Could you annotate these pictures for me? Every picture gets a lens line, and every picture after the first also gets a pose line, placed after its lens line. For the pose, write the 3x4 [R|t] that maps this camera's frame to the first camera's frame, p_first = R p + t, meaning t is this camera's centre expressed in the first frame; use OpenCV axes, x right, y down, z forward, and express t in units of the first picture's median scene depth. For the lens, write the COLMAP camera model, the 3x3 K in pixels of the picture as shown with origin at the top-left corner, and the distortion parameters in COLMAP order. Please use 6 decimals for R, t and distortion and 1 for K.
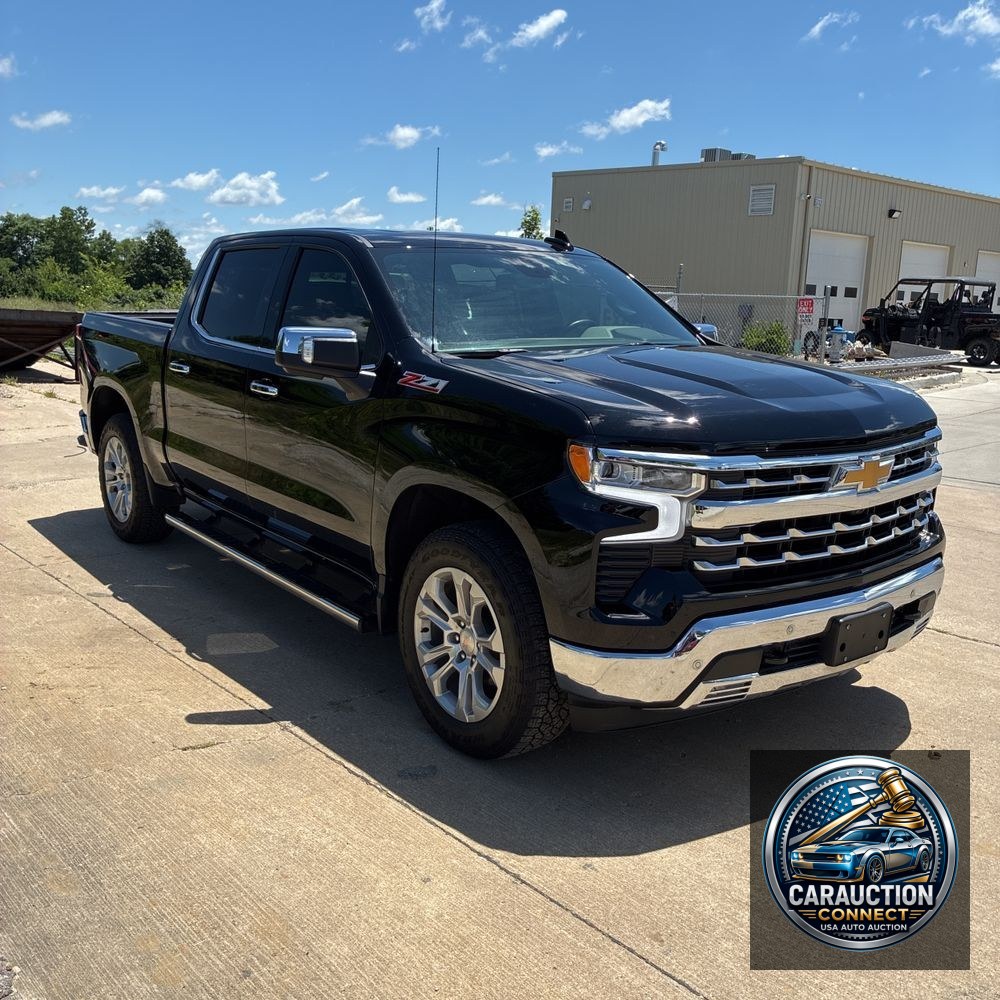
lens RADIAL K [[1035.0, 0, 500.0], [0, 1035.0, 500.0], [0, 0, 1]] dist [0.031552, 0.001659]
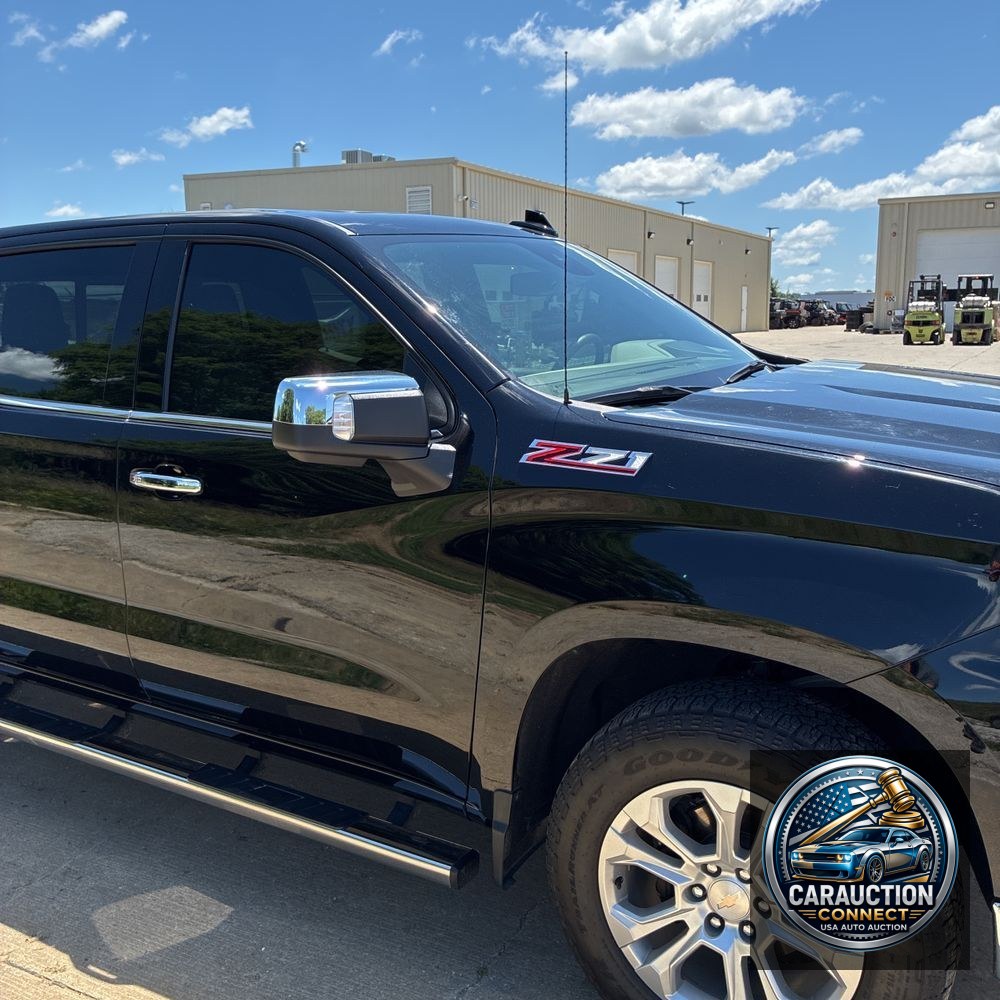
lens RADIAL K [[1035.0, 0, 500.0], [0, 1035.0, 500.0], [0, 0, 1]] dist [0.031552, 0.001659]
pose [[0.931282, -0.112150, 0.346606, -0.044803], [0.114926, 0.993294, 0.012606, -0.014525], [-0.345696, 0.028094, 0.937926, 0.067737]]
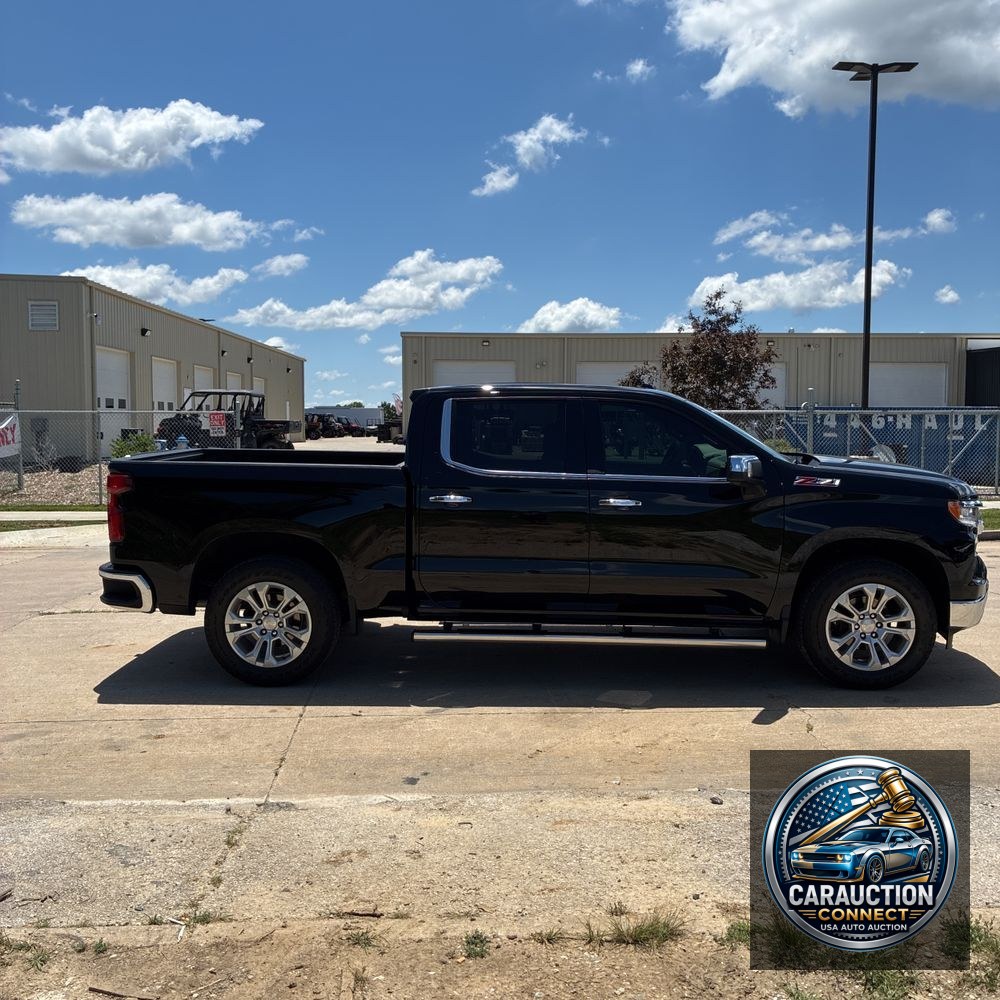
lens RADIAL K [[1048.9, 0, 500.0], [0, 1048.9, 500.0], [0, 0, 1]] dist [0.023530, -0.012322]
pose [[0.638085, -0.092961, 0.764334, -0.242148], [0.167036, 0.985757, -0.019555, -0.019310], [-0.751629, 0.140149, 0.644524, 0.040195]]
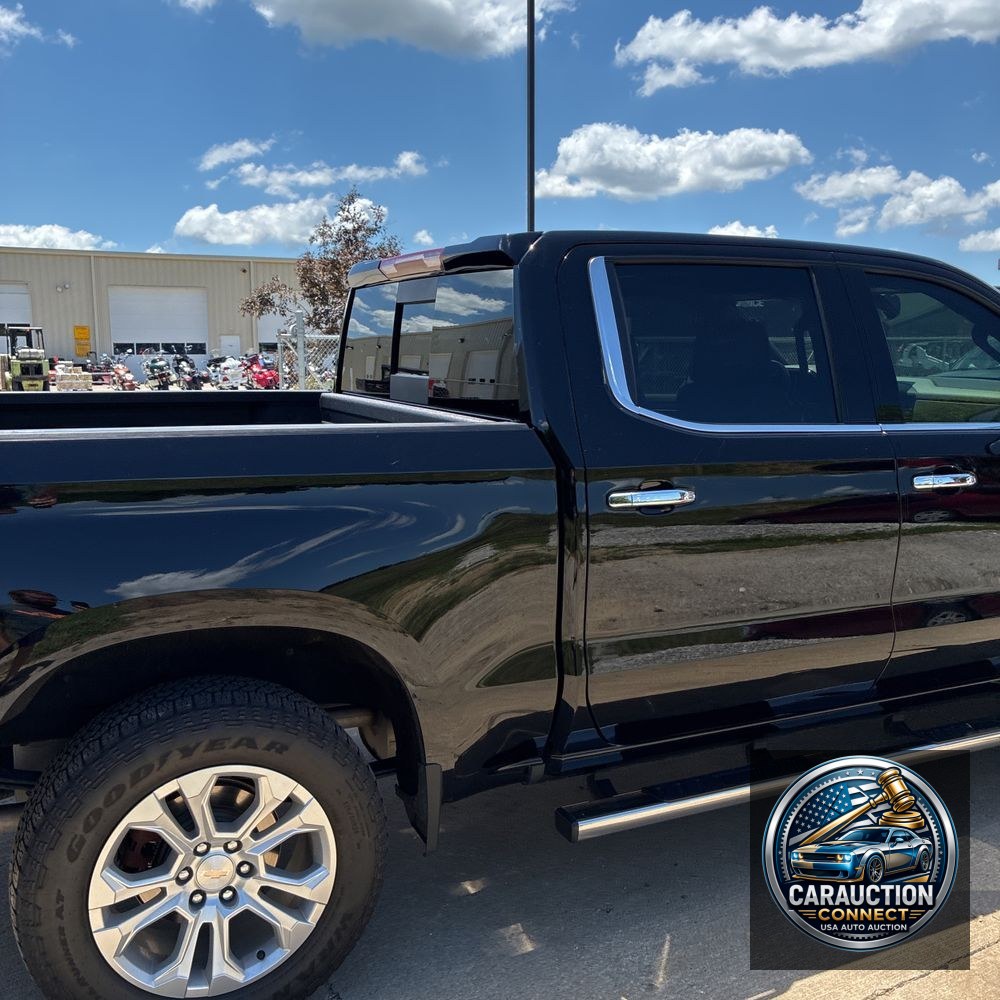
lens RADIAL K [[1040.8, 0, 489.5], [0, 1040.8, 519.3], [0, 0, 1]] dist [0.026216, 0.000016]
pose [[0.222668, -0.190617, 0.956077, -0.163851], [0.203905, 0.968114, 0.145528, -0.042242], [-0.953332, 0.162544, 0.254436, 0.196282]]
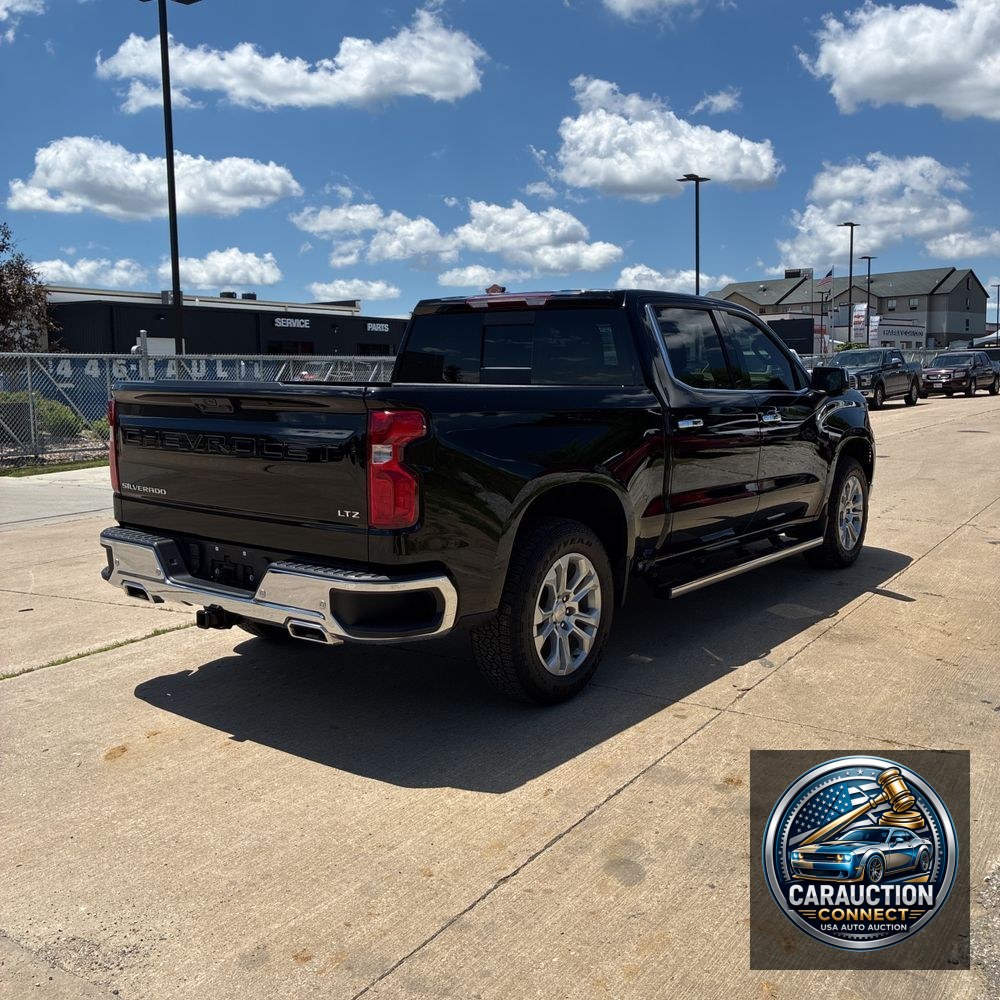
lens RADIAL K [[1066.5, 0, 488.2], [0, 1066.5, 525.7], [0, 0, 1]] dist [0.015110, 0.012684]
pose [[-0.250880, -0.168786, 0.953190, -0.254561], [0.192930, 0.956208, 0.220100, -0.060352], [-0.948598, 0.239117, -0.207330, 0.292215]]
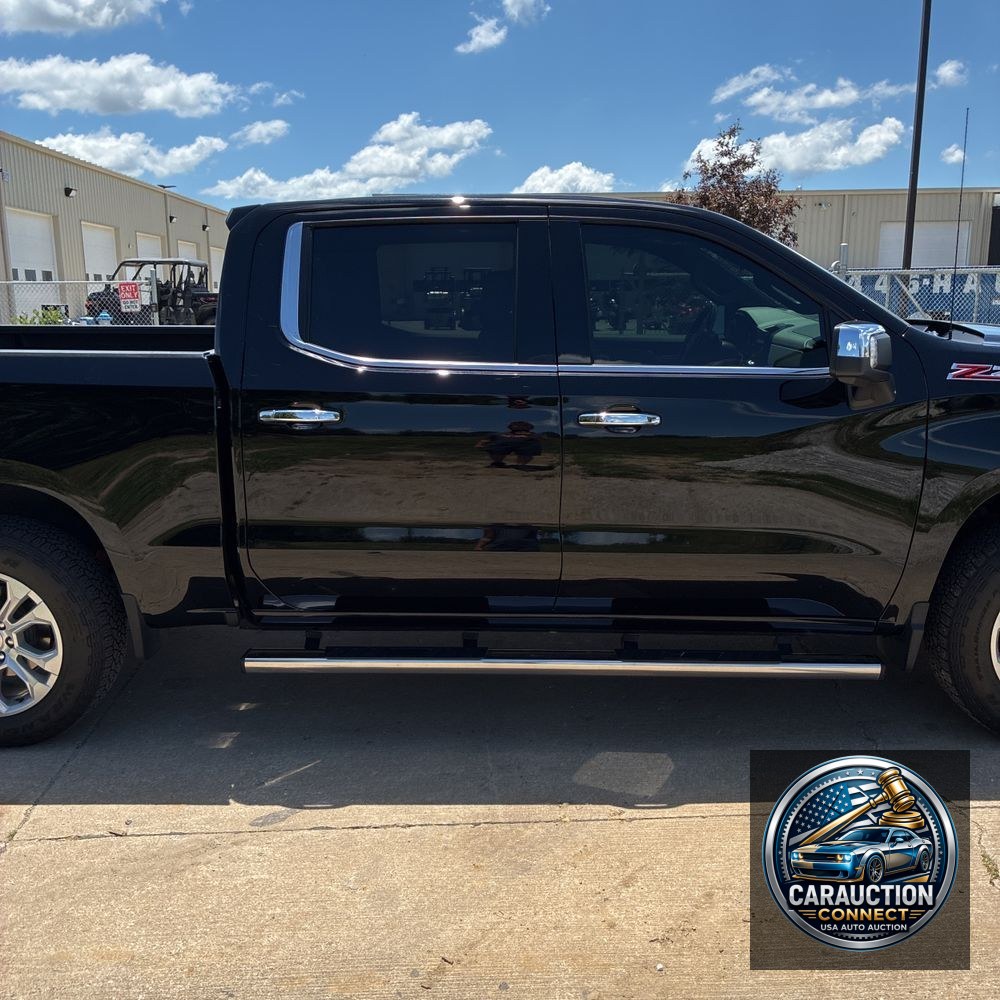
lens RADIAL K [[1040.8, 0, 489.5], [0, 1040.8, 519.3], [0, 0, 1]] dist [0.026216, 0.000016]
pose [[0.639157, -0.203837, 0.741572, -0.146415], [0.179690, 0.977129, 0.113711, -0.024050], [-0.747790, 0.060574, 0.661167, 0.103732]]
